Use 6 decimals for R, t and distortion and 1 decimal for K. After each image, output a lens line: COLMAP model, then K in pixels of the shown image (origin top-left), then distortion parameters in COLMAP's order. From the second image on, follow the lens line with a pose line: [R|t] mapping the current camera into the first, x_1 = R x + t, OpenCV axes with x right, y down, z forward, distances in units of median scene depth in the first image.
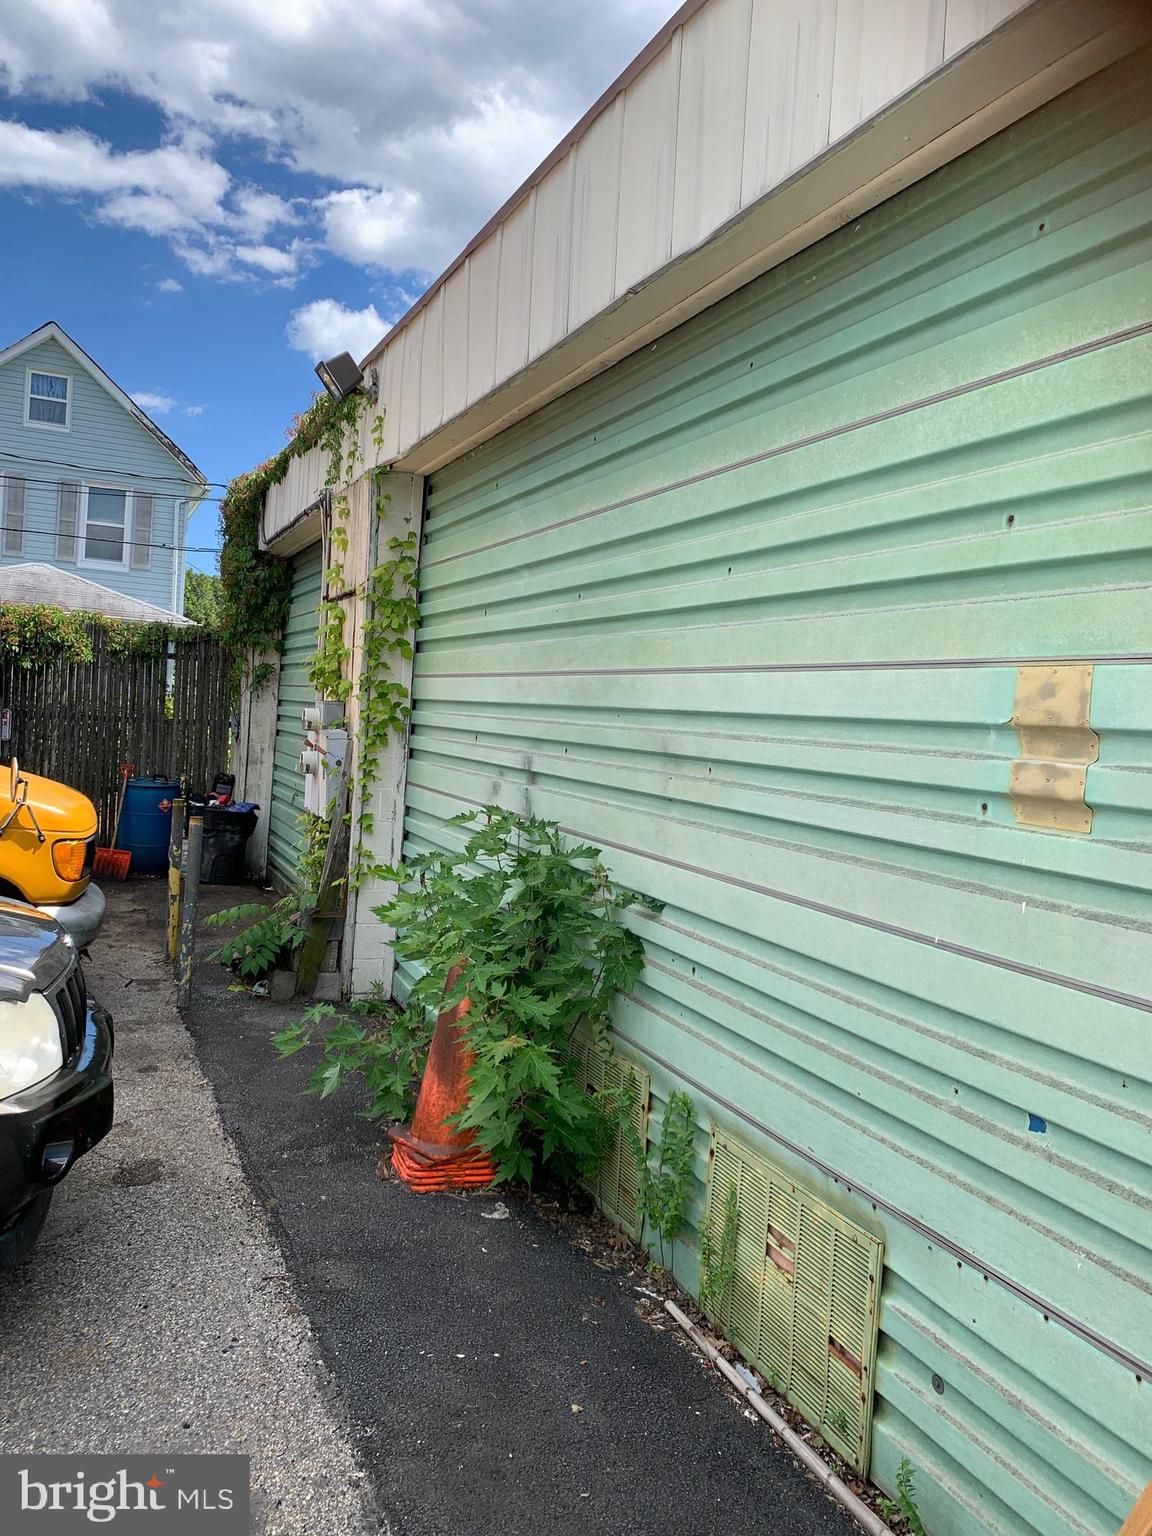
lens RADIAL K [[1178.5, 0, 578.9], [0, 1178.5, 754.2], [0, 0, 1]] dist [0.059885, -0.052965]
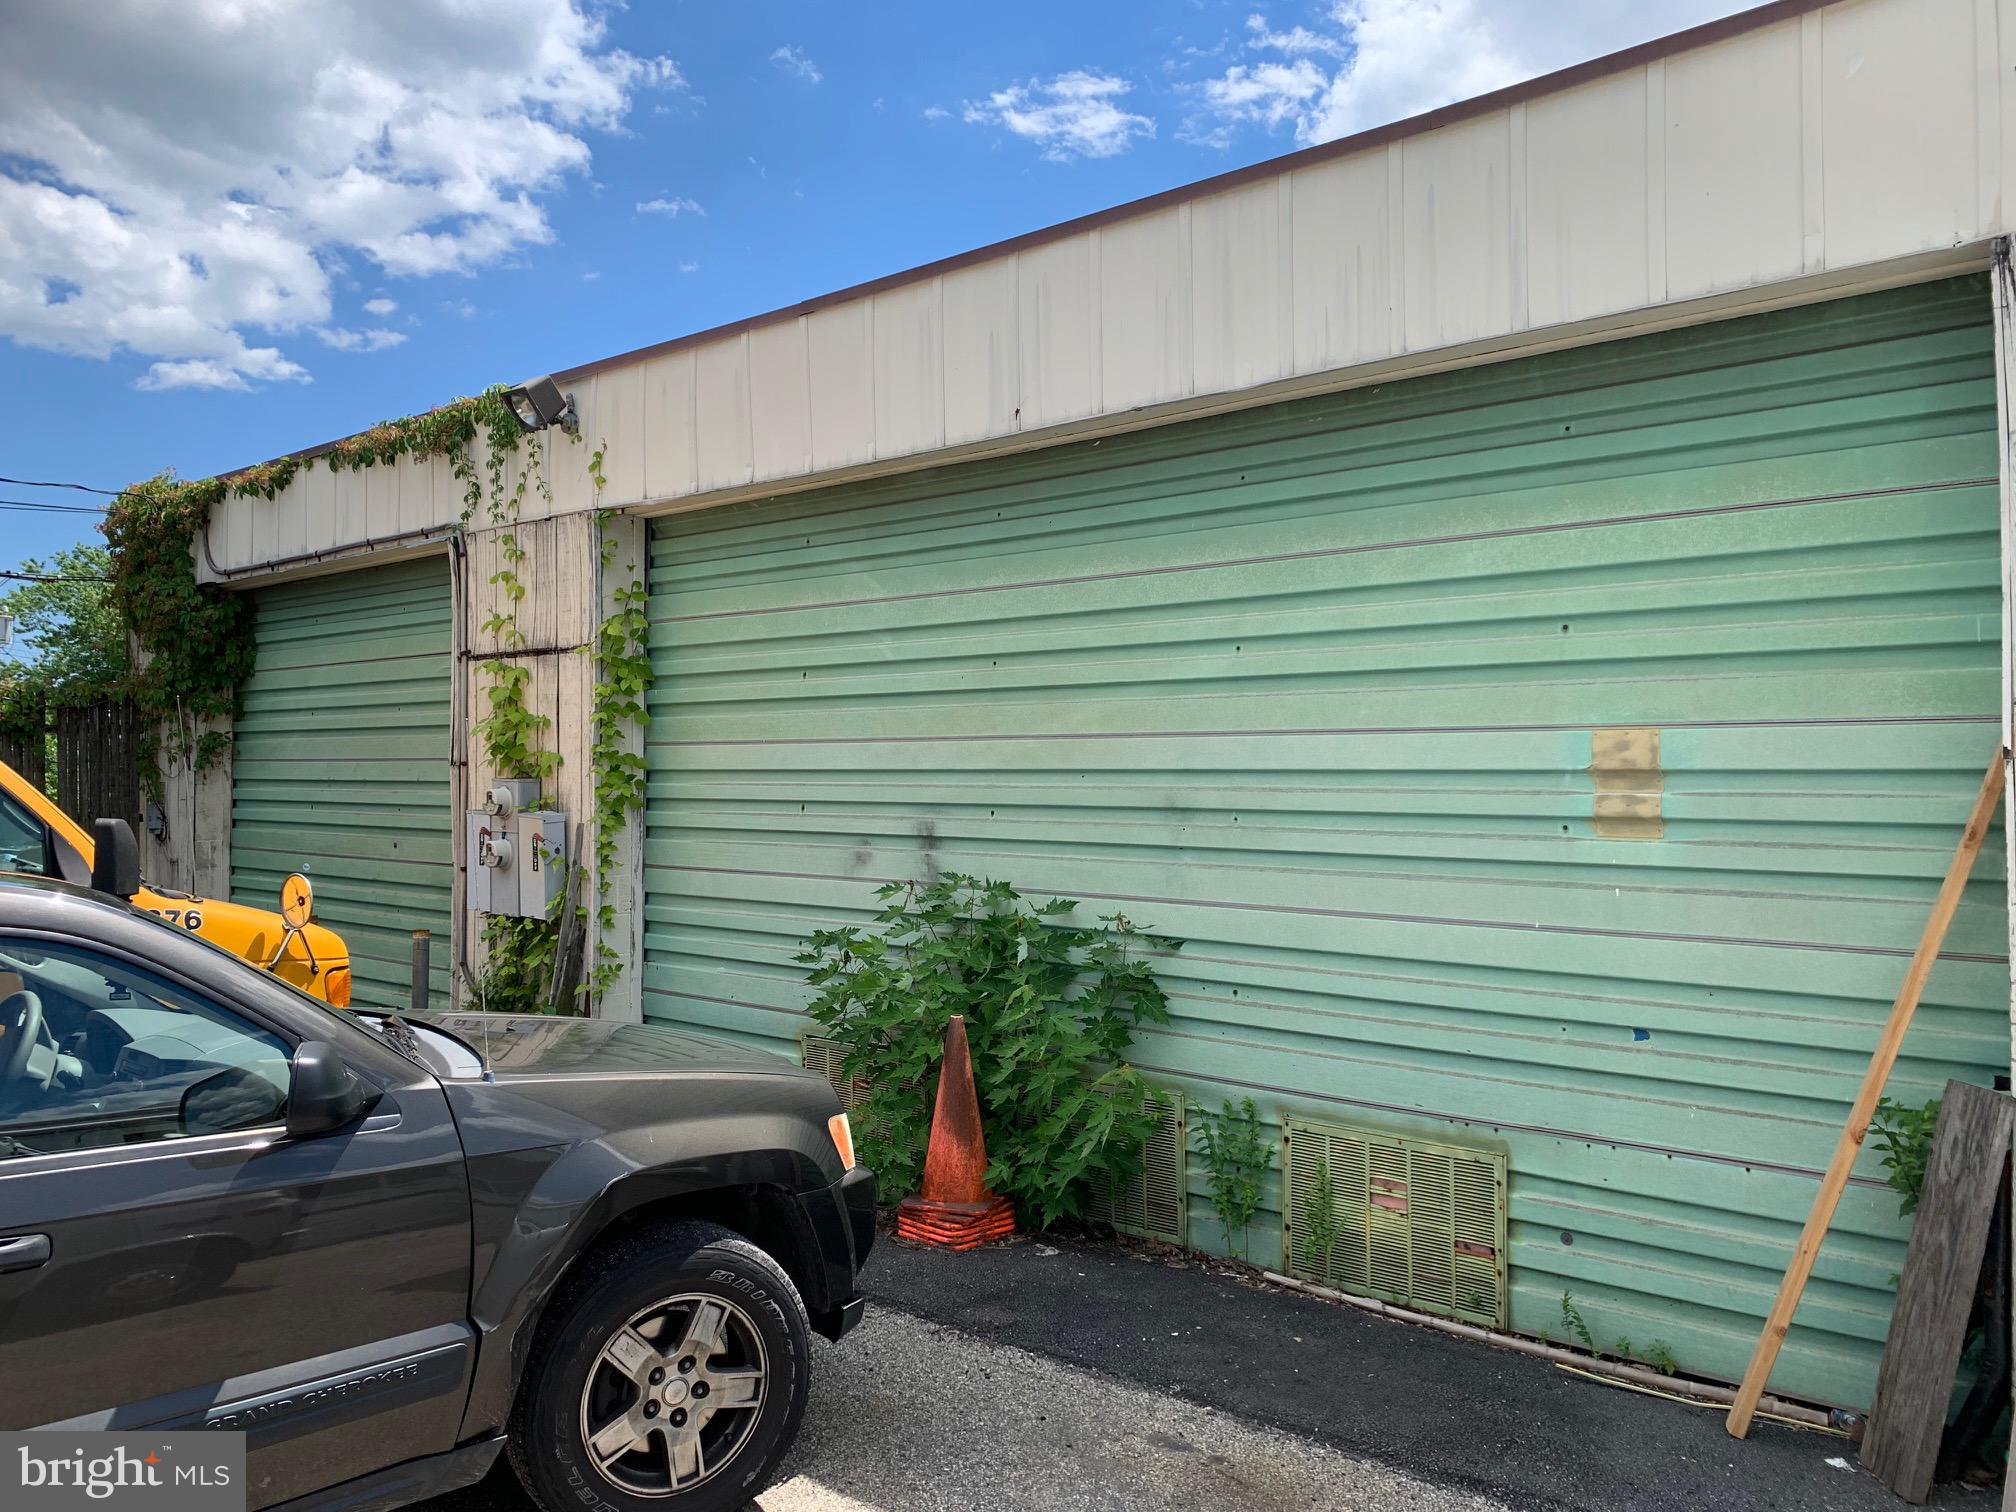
lens RADIAL K [[1515.1, 0, 1007.2], [0, 1515.1, 746.6], [0, 0, 1]] dist [0.112282, -0.236238]
pose [[0.903818, -0.057971, 0.423972, -0.664702], [0.072027, 0.997255, -0.017189, -0.044401], [-0.421811, 0.046073, 0.905512, -0.250111]]
